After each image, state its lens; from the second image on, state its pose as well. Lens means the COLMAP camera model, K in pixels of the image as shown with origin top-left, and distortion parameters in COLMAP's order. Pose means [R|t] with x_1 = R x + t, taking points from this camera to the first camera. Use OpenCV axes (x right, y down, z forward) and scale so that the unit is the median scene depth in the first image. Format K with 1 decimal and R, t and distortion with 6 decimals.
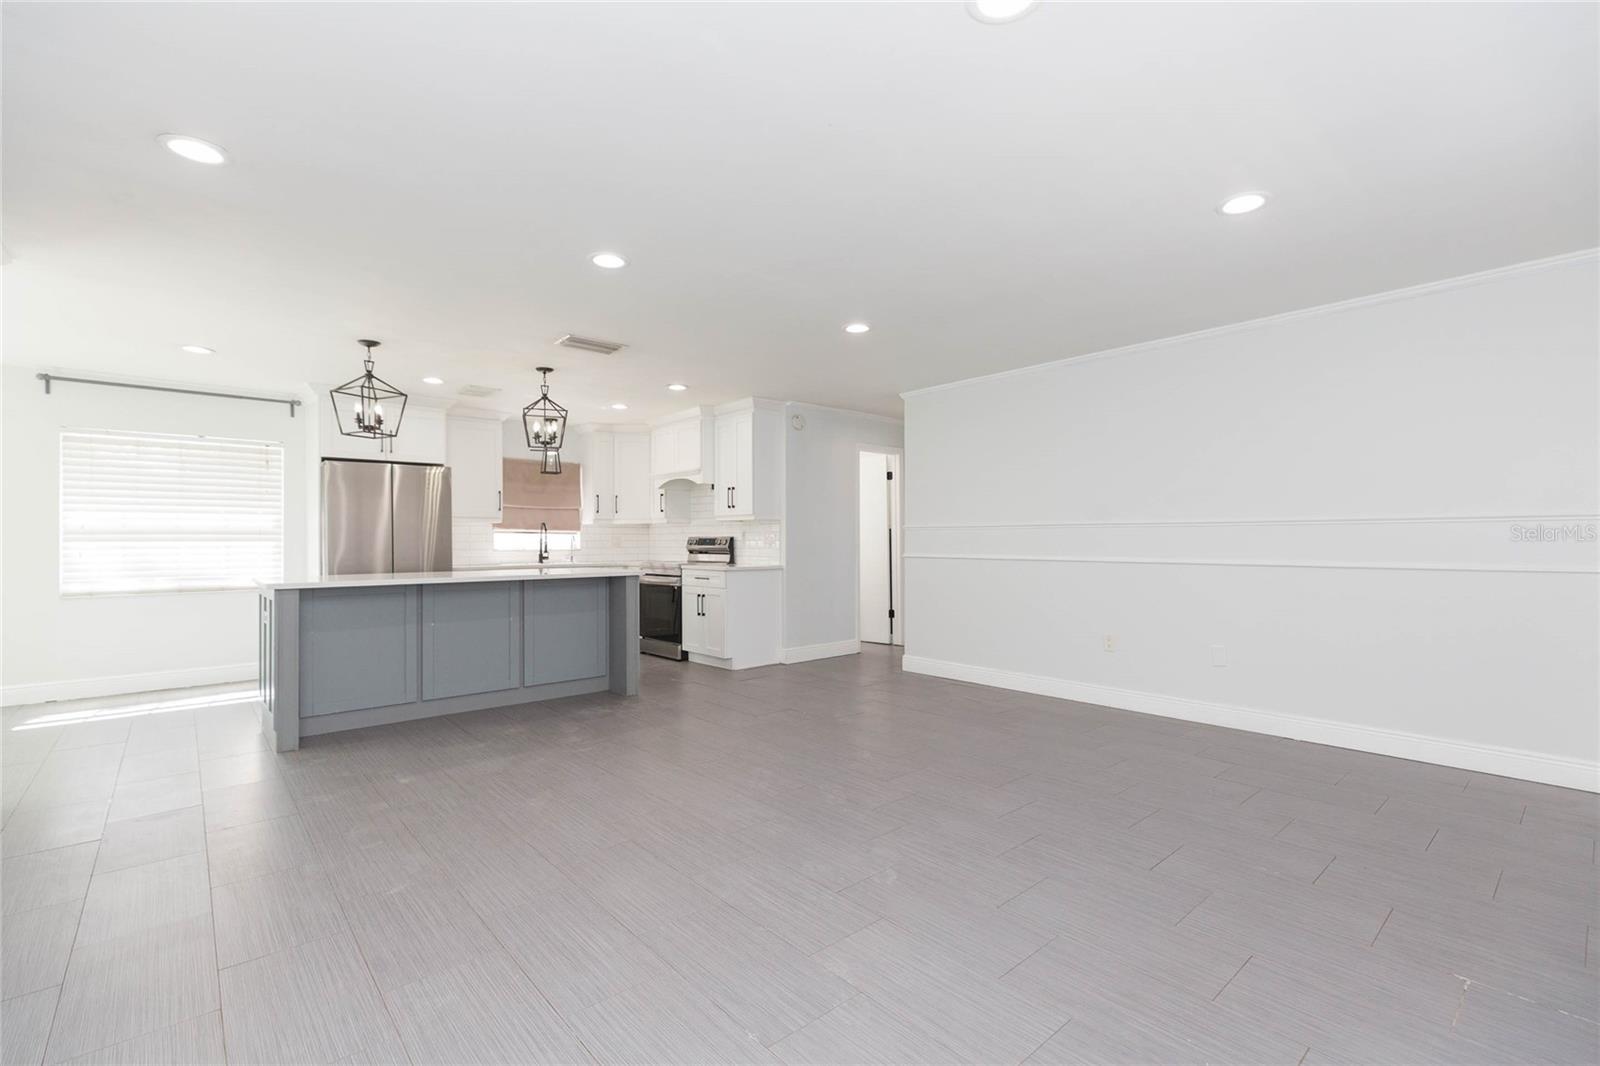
lens RADIAL K [[719.9, 0, 792.6], [0, 719.9, 527.8], [0, 0, 1]] dist [0.008063, -0.000405]
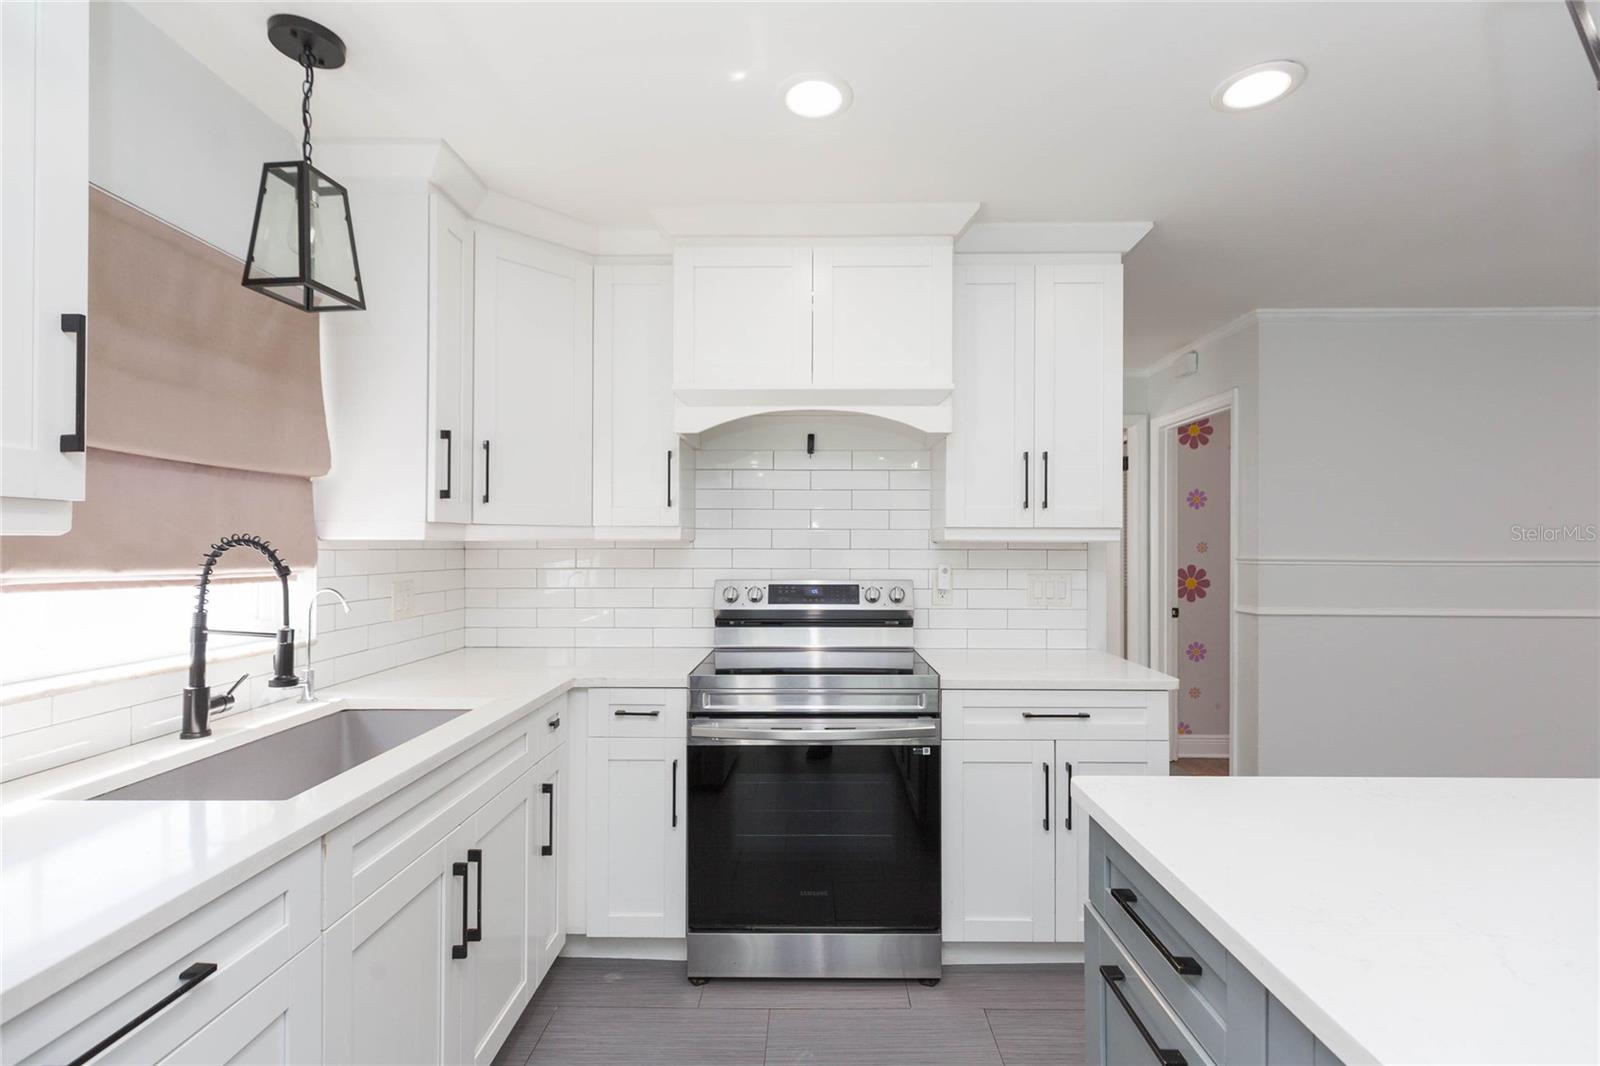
lens RADIAL K [[719.9, 0, 797.7], [0, 719.9, 535.2], [0, 0, 1]] dist [0.008063, -0.000405]
pose [[0.661382, 0.014423, 0.749911, -0.473402], [-0.020782, 0.999784, -0.000900, -0.011796], [-0.749762, -0.014990, 0.661538, 0.897080]]
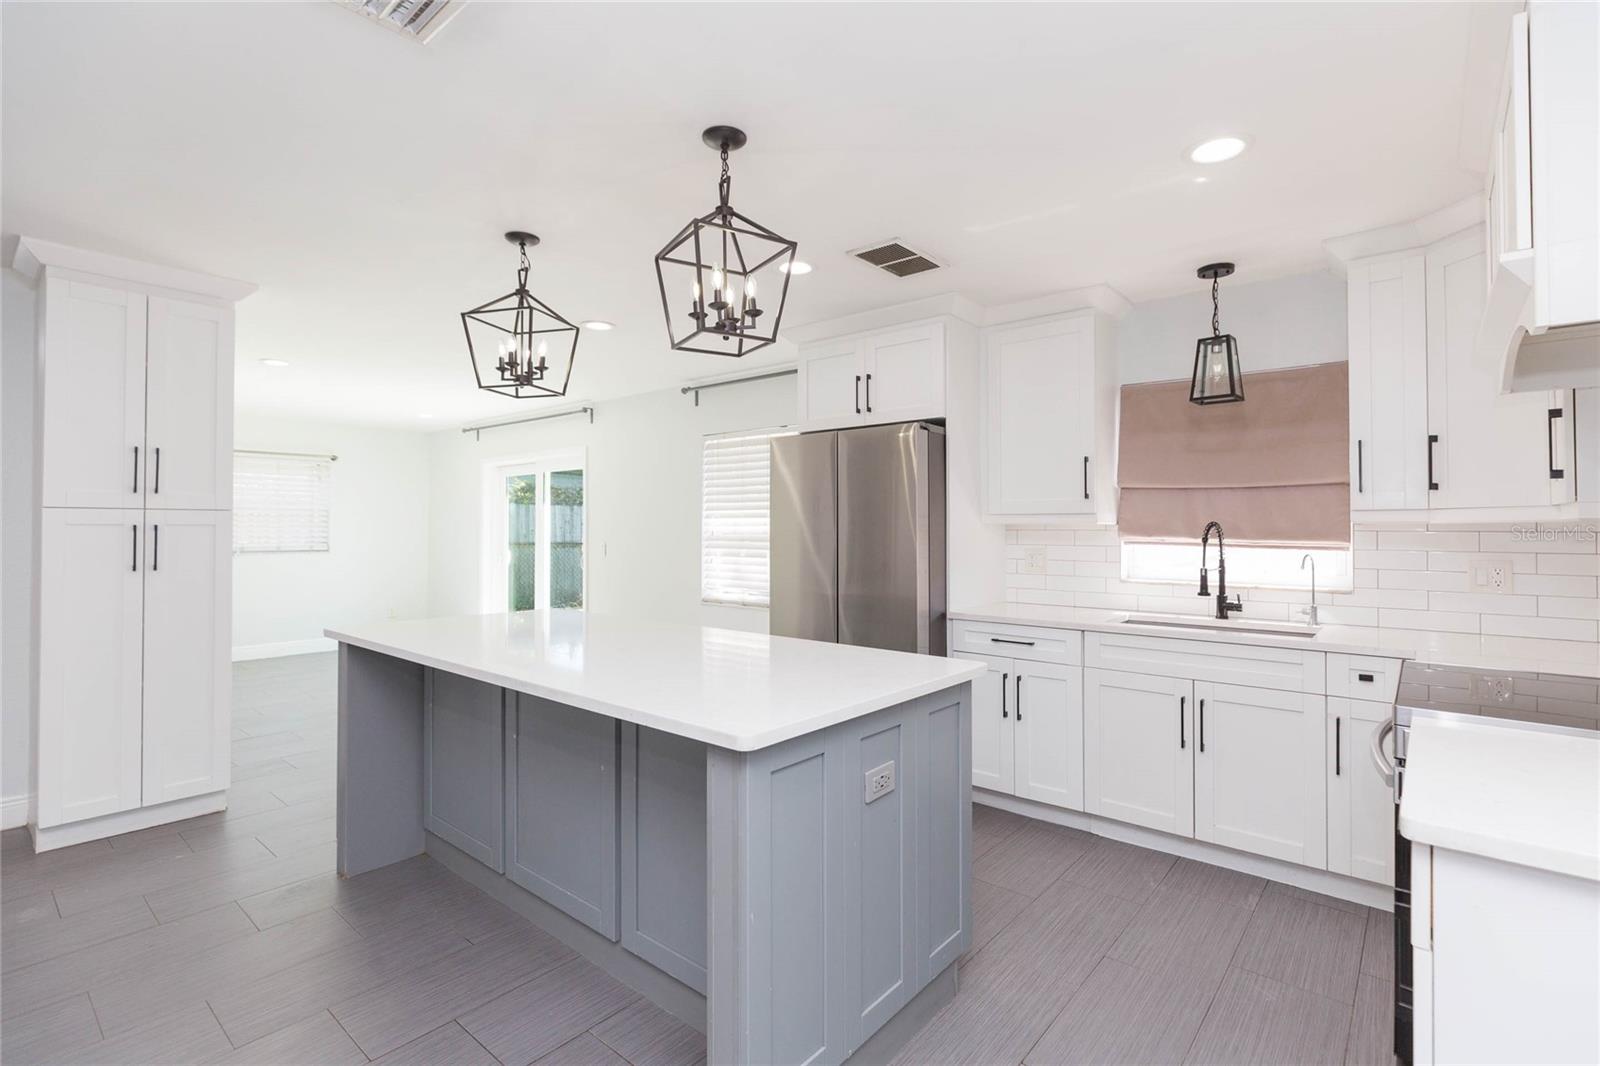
lens RADIAL K [[756.5, 0, 803.7], [0, 756.5, 523.8], [0, 0, 1]] dist [0.001708, 0.001785]
pose [[0.174793, -0.000563, -0.984605, 0.051678], [0.016756, 0.999857, 0.002403, -0.013311], [0.984463, -0.016918, 0.174777, 0.827638]]
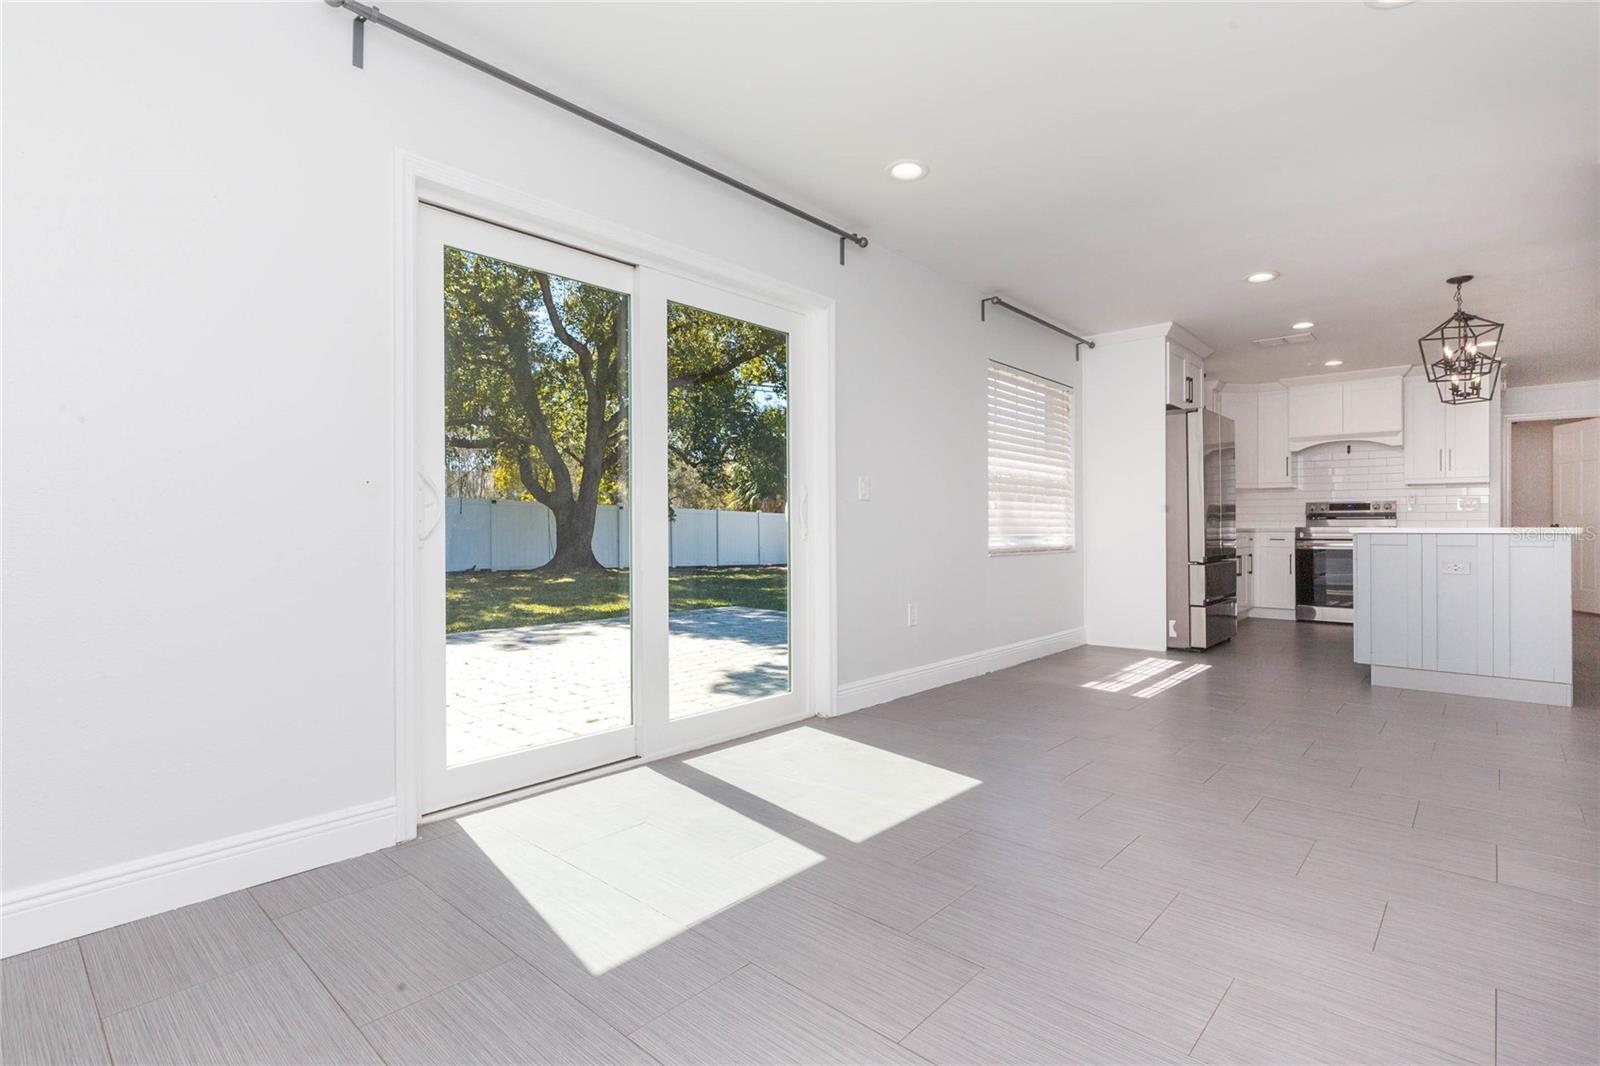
lens RADIAL K [[783.7, 0, 821.3], [0, 783.7, 507.3], [0, 0, 1]] dist [-0.011888, -0.000143]
pose [[0.988221, 0.012850, 0.152491, -1.172594], [-0.012914, 0.999916, -0.000571, 0.036444], [-0.152485, -0.001405, 0.988305, 0.064456]]
